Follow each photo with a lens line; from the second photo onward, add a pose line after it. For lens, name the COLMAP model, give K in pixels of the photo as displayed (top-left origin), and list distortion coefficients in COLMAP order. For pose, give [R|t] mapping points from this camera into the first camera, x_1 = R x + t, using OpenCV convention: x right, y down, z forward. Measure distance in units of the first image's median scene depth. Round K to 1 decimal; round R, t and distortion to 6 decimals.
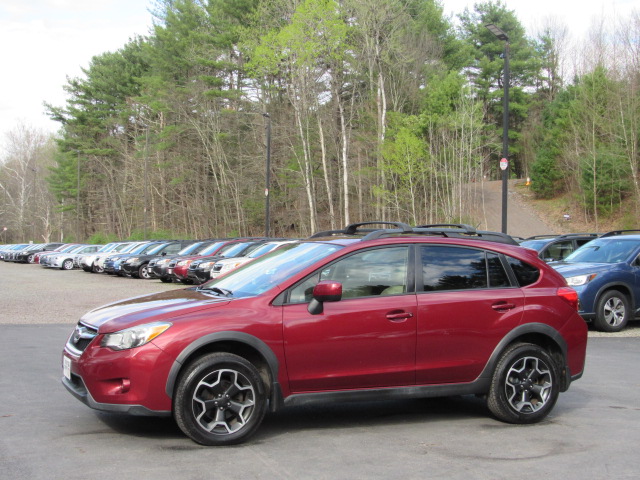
lens RADIAL K [[985.1, 0, 320.0], [0, 985.1, 240.0], [0, 0, 1]] dist [-0.098704, 0.046298]
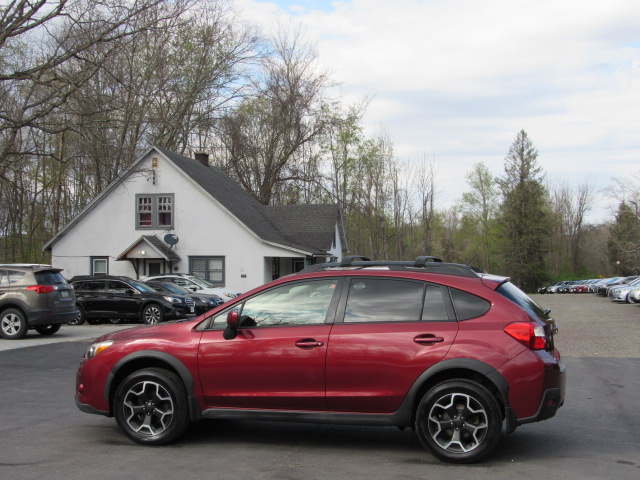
lens RADIAL K [[985.1, 0, 320.0], [0, 985.1, 240.0], [0, 0, 1]] dist [-0.098704, 0.046298]
pose [[0.788961, -0.026962, -0.613852, 0.105523], [0.005959, 0.999326, -0.036234, 0.000469], [0.614415, 0.024929, 0.788589, 0.023600]]
